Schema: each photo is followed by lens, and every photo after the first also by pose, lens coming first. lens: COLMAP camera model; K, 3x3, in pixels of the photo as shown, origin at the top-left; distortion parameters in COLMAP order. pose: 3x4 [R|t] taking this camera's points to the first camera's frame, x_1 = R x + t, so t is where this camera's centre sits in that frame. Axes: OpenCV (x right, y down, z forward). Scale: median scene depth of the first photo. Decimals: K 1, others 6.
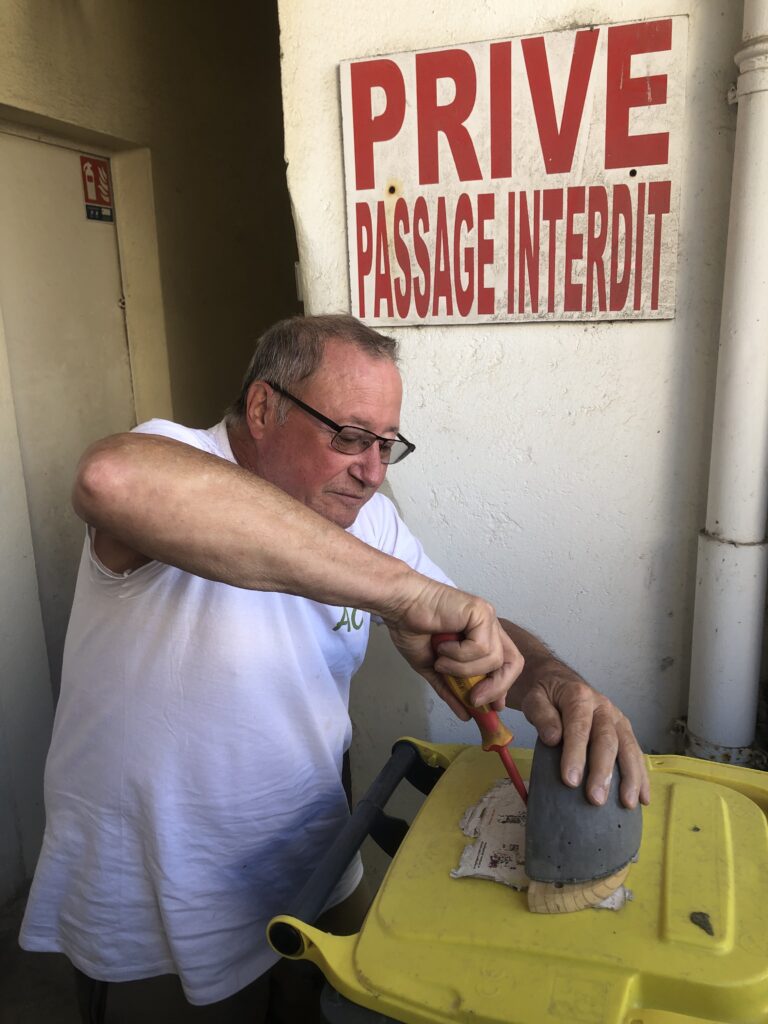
lens RADIAL K [[927.7, 0, 384.0], [0, 927.7, 512.0], [0, 0, 1]] dist [0.050020, 0.001242]
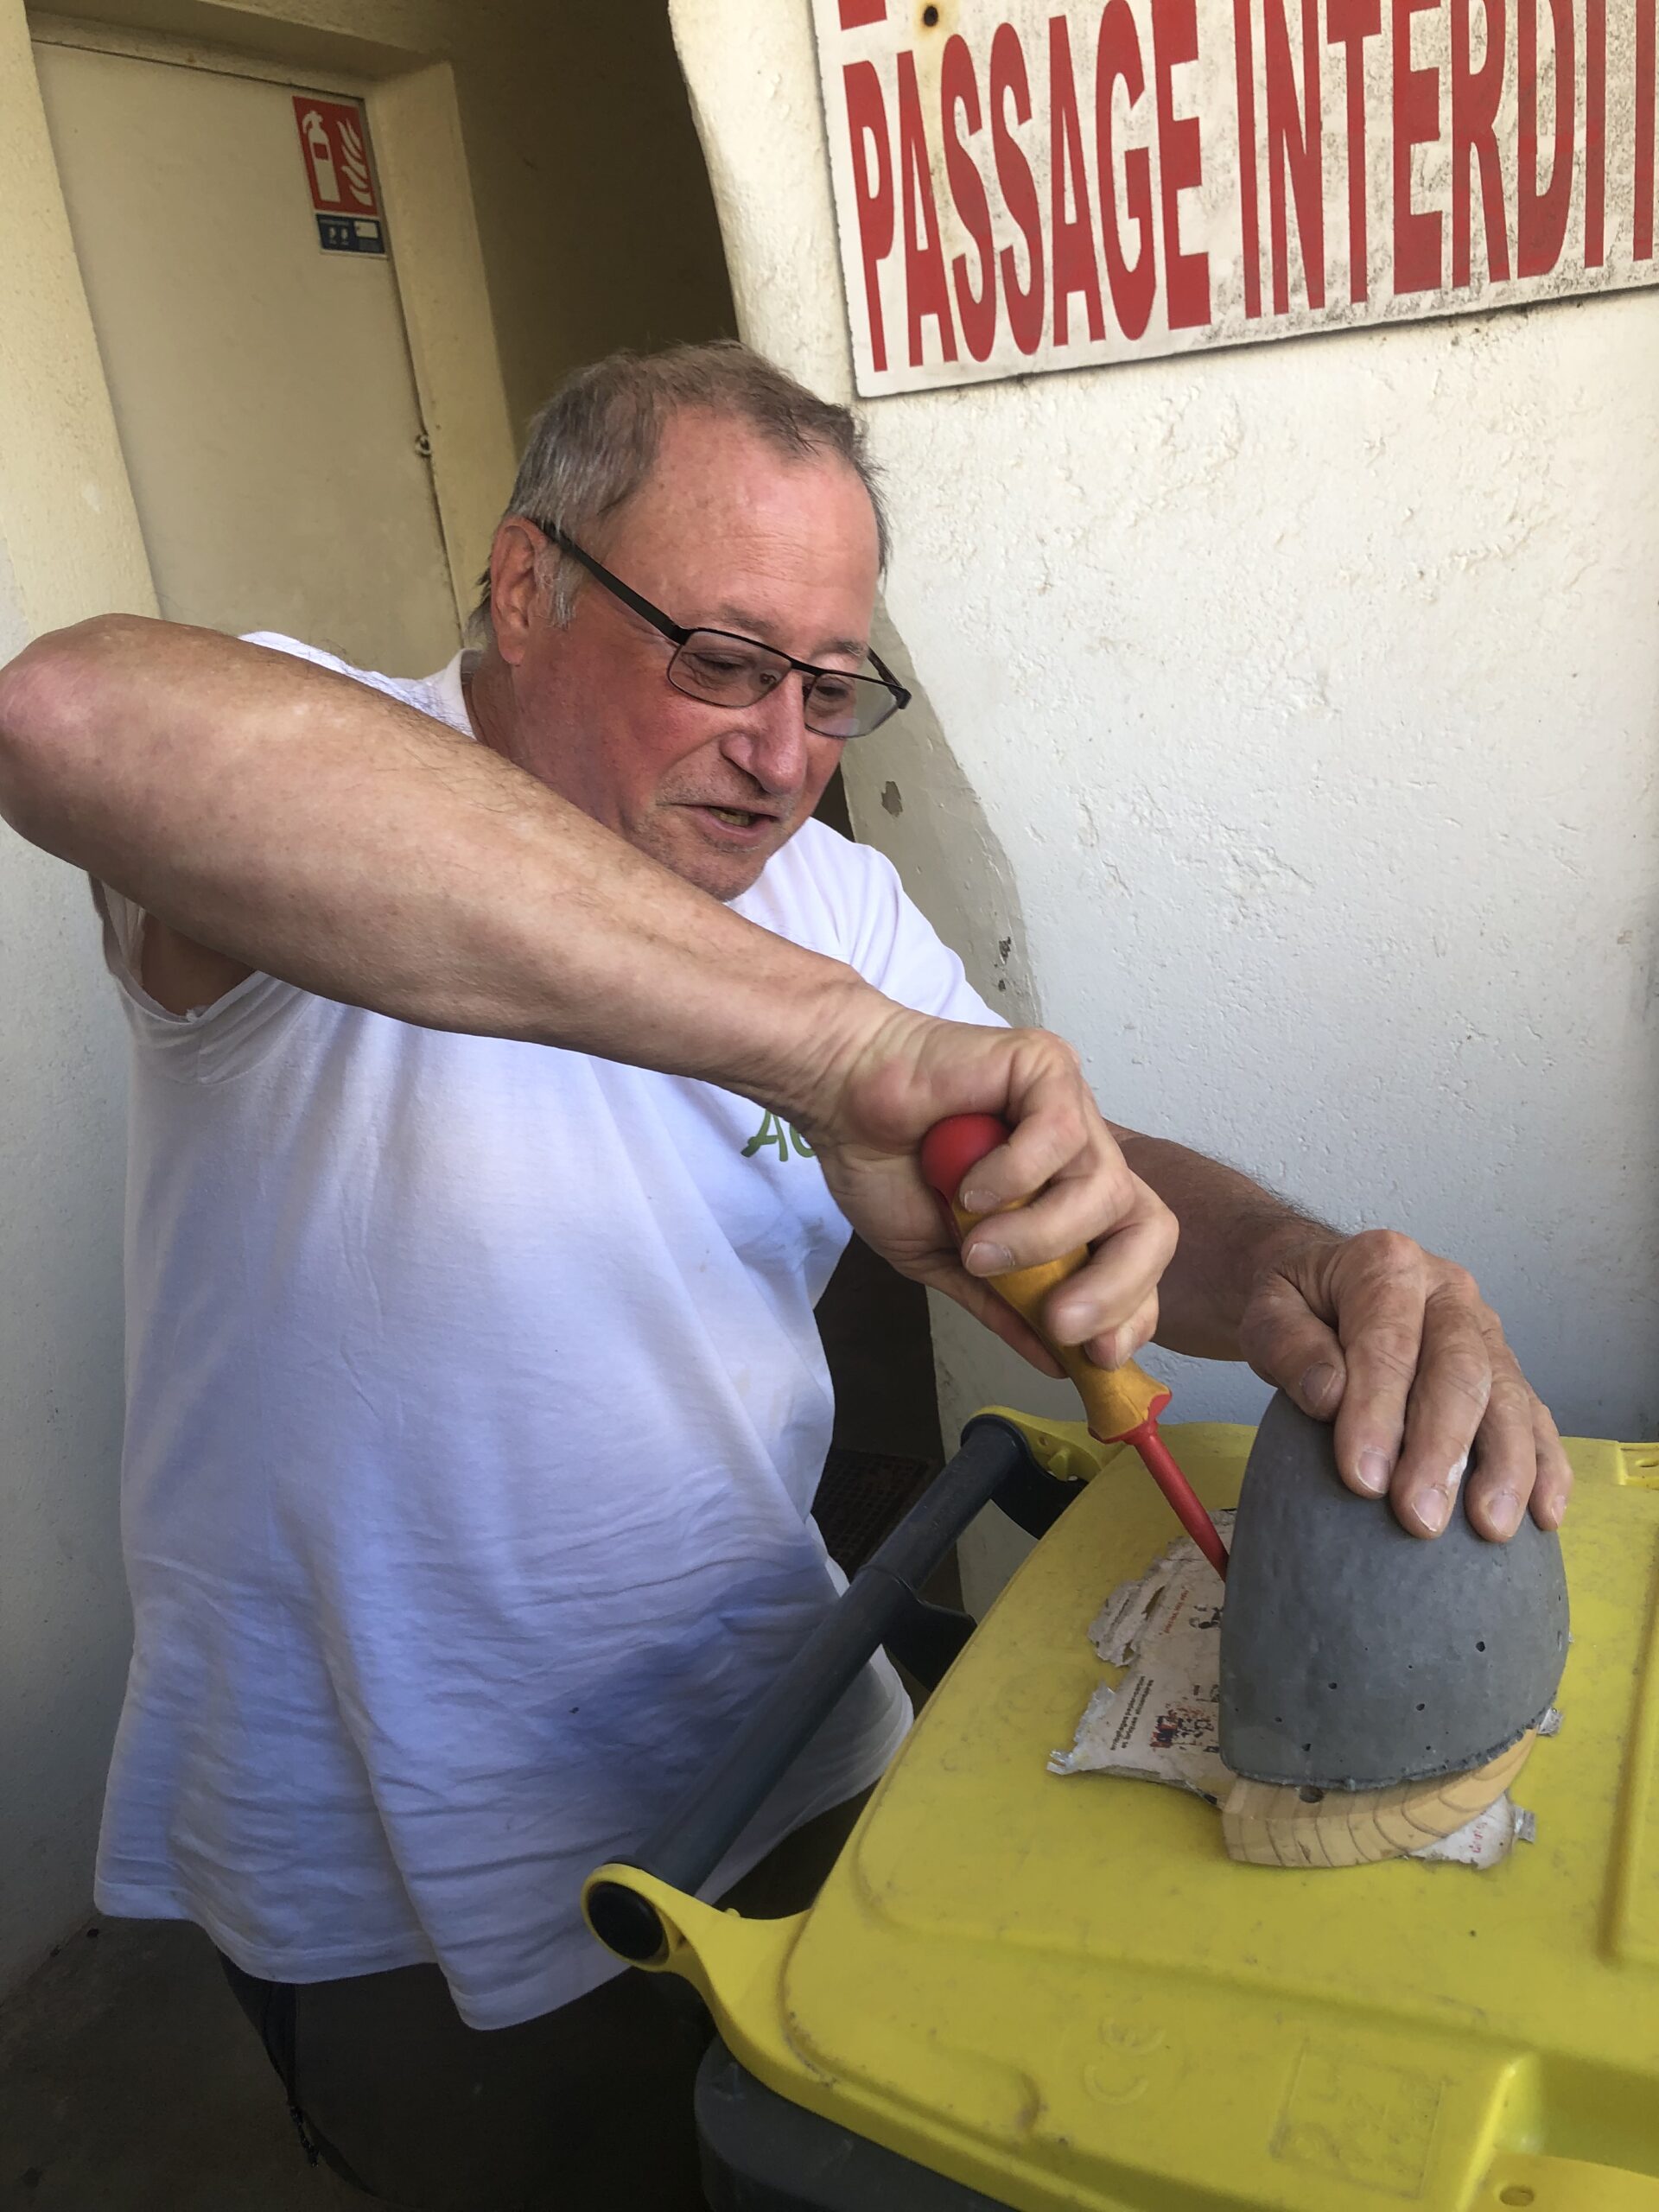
lens RADIAL K [[2004.0, 0, 829.5], [0, 2004.0, 1106.0], [0, 0, 1]] dist [0.035576, 0.007986]
pose [[0.989056, -0.039851, -0.142060, 0.070956], [0.052877, 0.994615, 0.089134, 0.027148], [0.137743, -0.095670, 0.985837, 0.130171]]
